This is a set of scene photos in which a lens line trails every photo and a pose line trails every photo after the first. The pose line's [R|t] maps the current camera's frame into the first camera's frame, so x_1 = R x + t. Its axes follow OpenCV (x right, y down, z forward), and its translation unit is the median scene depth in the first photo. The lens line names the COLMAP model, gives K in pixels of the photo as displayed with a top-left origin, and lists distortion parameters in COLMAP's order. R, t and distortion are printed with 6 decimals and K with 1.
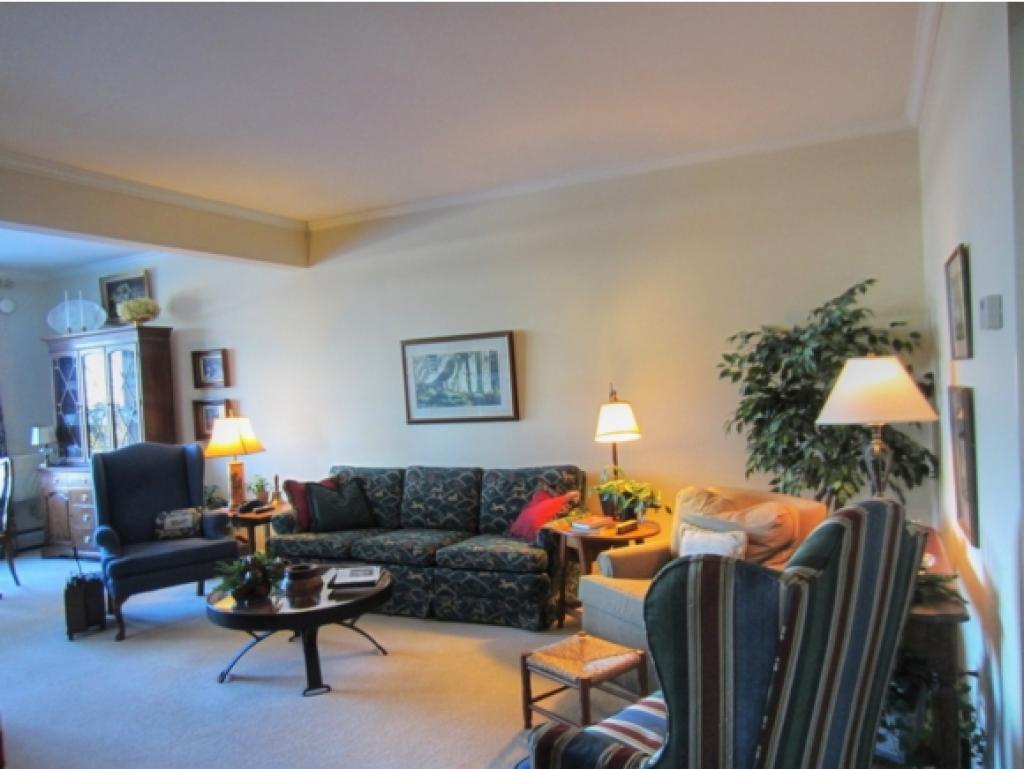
lens RADIAL K [[722.3, 0, 501.9], [0, 722.3, 386.0], [0, 0, 1]] dist [-0.014598, -0.004665]
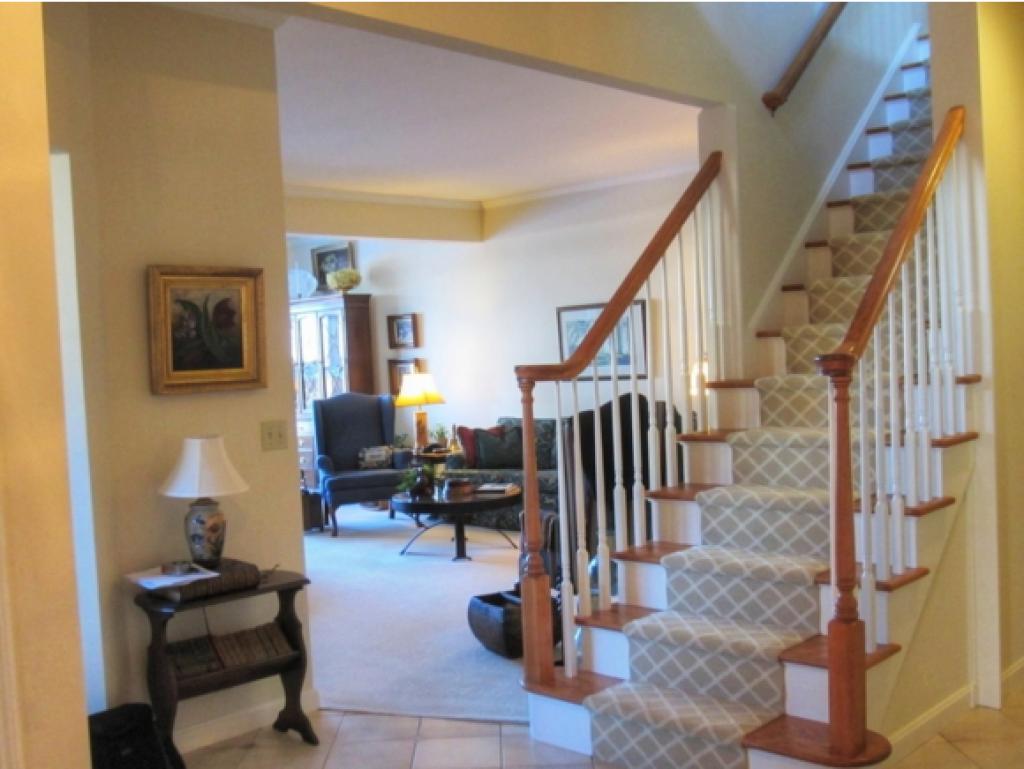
lens RADIAL K [[1106.1, 0, 513.0], [0, 1106.1, 385.2], [0, 0, 1]] dist [-0.061436, 0.000000]
pose [[0.954215, 0.015864, -0.298700, 0.319988], [-0.005272, 0.999329, 0.036234, -0.003553], [0.299075, -0.033000, 0.953659, -0.689417]]
